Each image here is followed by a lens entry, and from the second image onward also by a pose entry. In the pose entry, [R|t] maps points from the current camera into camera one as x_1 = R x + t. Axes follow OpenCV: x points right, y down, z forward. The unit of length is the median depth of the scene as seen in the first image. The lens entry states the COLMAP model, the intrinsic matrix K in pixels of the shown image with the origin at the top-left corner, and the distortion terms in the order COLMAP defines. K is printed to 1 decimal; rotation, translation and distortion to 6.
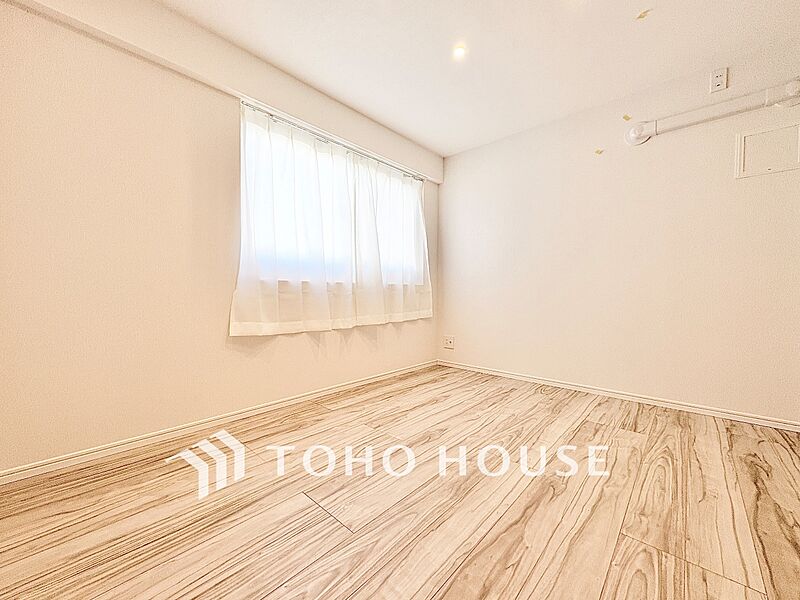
lens RADIAL K [[318.6, 0, 400.0], [0, 318.6, 300.0], [0, 0, 1]] dist [-0.001415, -0.000154]
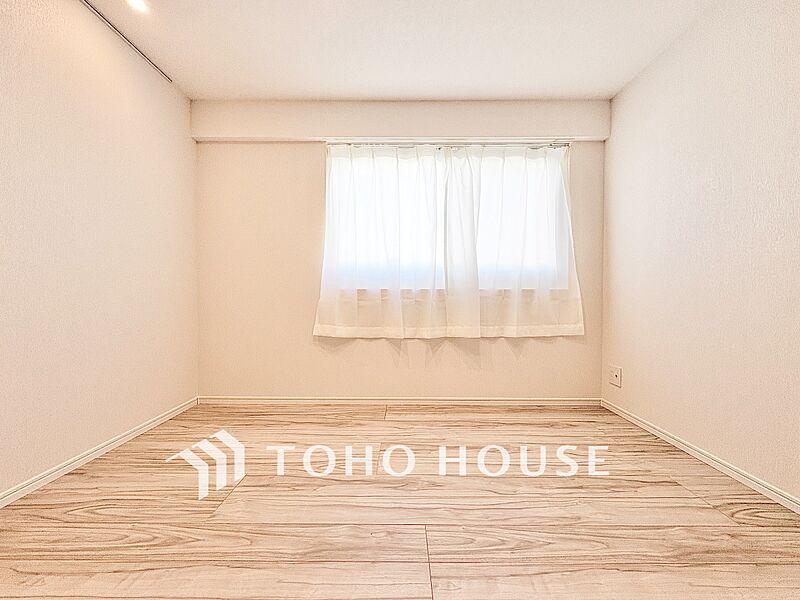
lens RADIAL K [[318.6, 0, 400.0], [0, 318.6, 300.0], [0, 0, 1]] dist [-0.001415, -0.000154]
pose [[0.671383, 0.006437, -0.741083, 0.461148], [-0.016330, 0.999848, -0.006109, -0.016410], [0.740931, 0.016204, 0.671386, 0.310095]]
